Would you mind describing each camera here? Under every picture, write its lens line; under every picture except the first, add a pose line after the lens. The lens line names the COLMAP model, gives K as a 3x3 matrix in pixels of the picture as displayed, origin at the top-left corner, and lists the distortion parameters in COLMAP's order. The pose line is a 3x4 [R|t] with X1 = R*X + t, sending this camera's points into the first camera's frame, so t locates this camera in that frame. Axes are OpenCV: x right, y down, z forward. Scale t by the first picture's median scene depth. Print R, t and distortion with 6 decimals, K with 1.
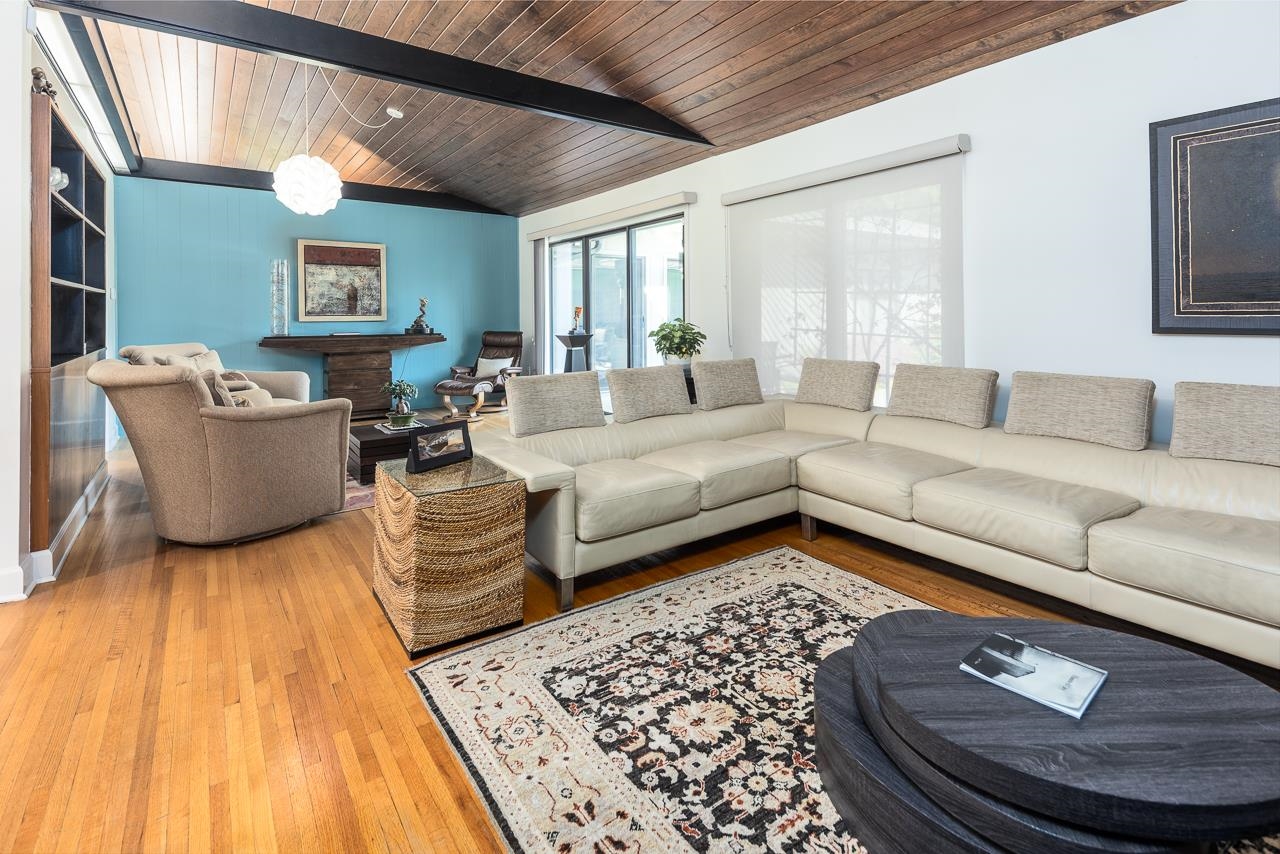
lens RADIAL K [[608.0, 0, 636.8], [0, 608.0, 333.9], [0, 0, 1]] dist [0.050212, -0.016464]
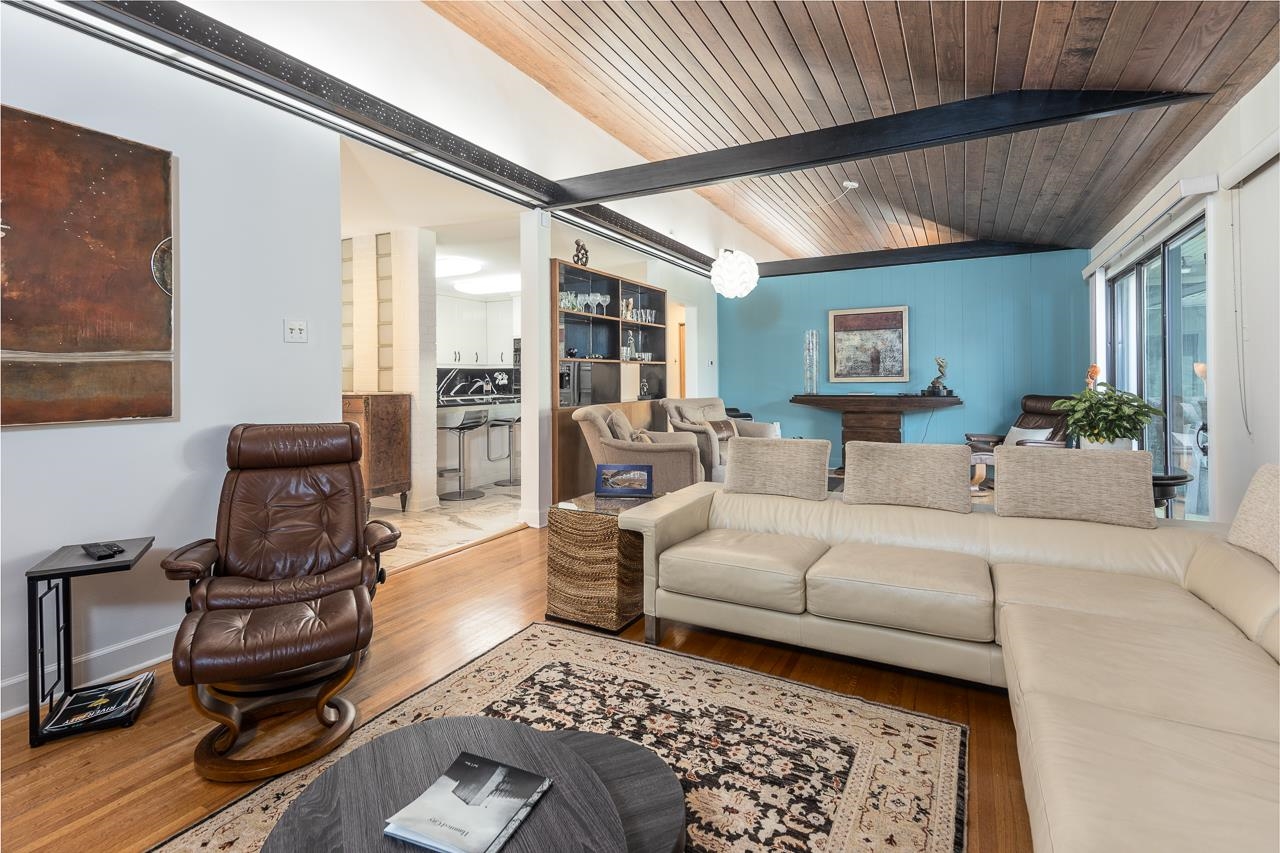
lens RADIAL K [[607.3, 0, 639.7], [0, 607.3, 392.6], [0, 0, 1]] dist [0.053939, -0.016419]
pose [[0.442936, 0.022638, -0.896267, 0.940230], [-0.023003, 0.999639, 0.013881, -0.024436], [0.896258, 0.014469, 0.443297, 0.520667]]
